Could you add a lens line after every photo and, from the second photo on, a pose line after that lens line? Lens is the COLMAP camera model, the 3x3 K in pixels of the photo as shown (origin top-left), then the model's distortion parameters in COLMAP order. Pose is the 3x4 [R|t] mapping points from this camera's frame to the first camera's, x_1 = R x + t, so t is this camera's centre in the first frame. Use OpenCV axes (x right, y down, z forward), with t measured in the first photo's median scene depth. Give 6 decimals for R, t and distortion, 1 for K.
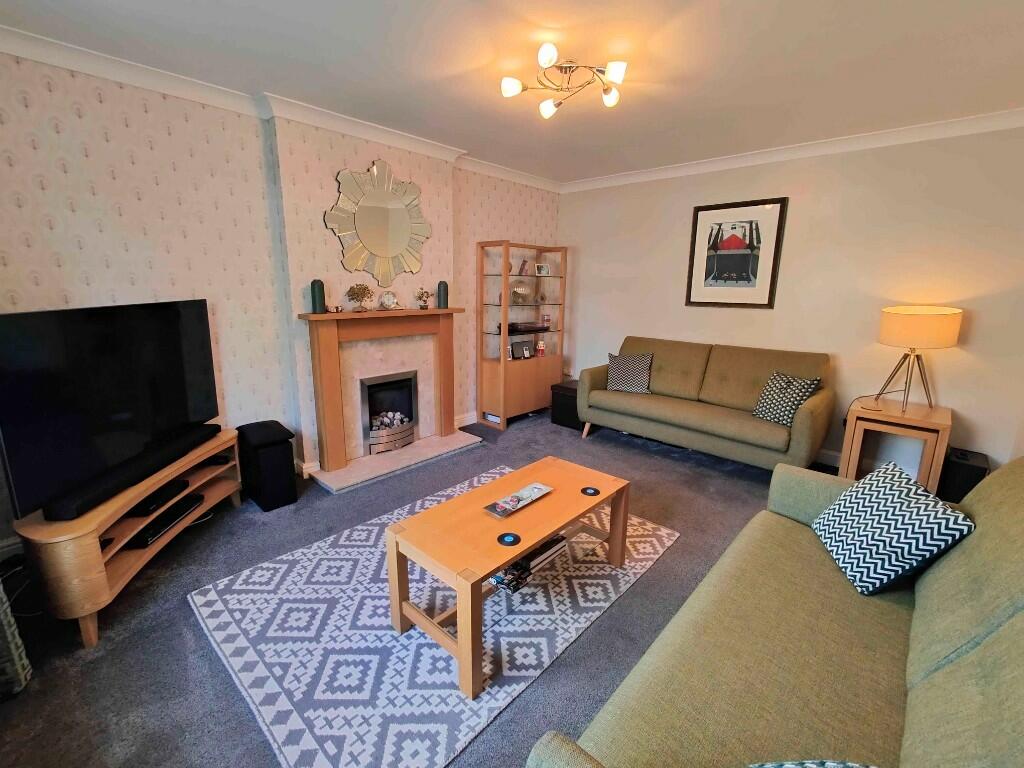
lens RADIAL K [[448.5, 0, 512.0], [0, 448.5, 384.0], [0, 0, 1]] dist [0.001915, 0.000221]
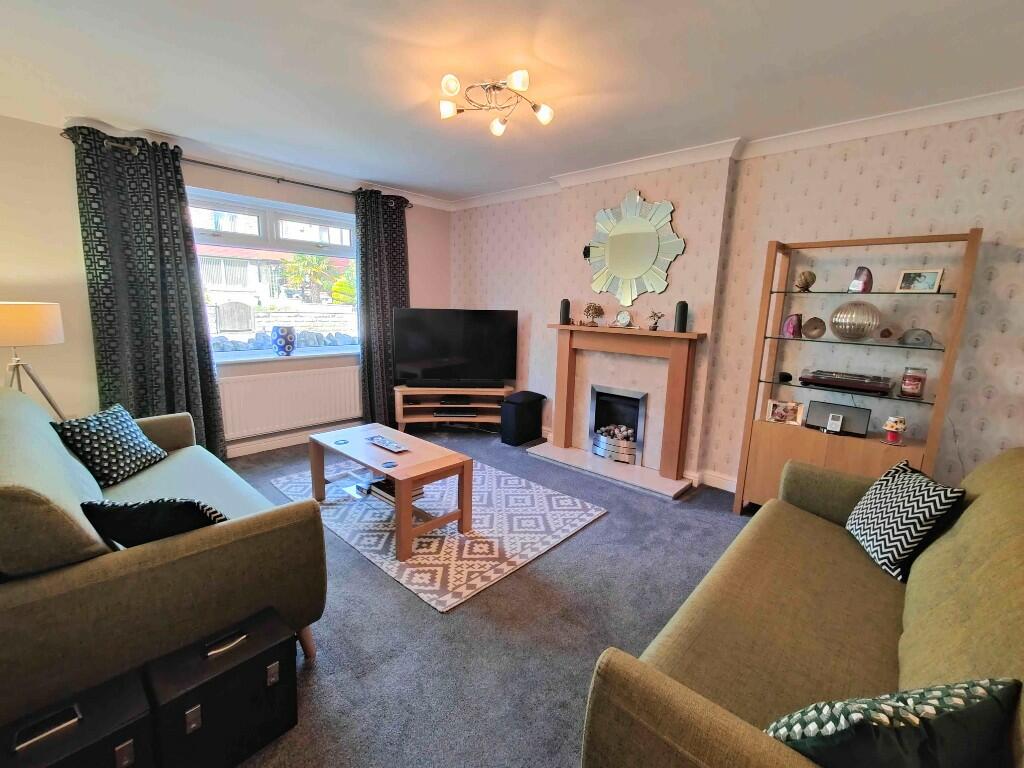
lens RADIAL K [[443.1, 0, 510.3], [0, 443.1, 396.7], [0, 0, 1]] dist [-0.016275, -0.000089]
pose [[-0.005003, 0.189057, -0.981953, 0.775145], [-0.248128, 0.951021, 0.184366, -0.136435], [0.968714, 0.244573, 0.042153, 0.735018]]
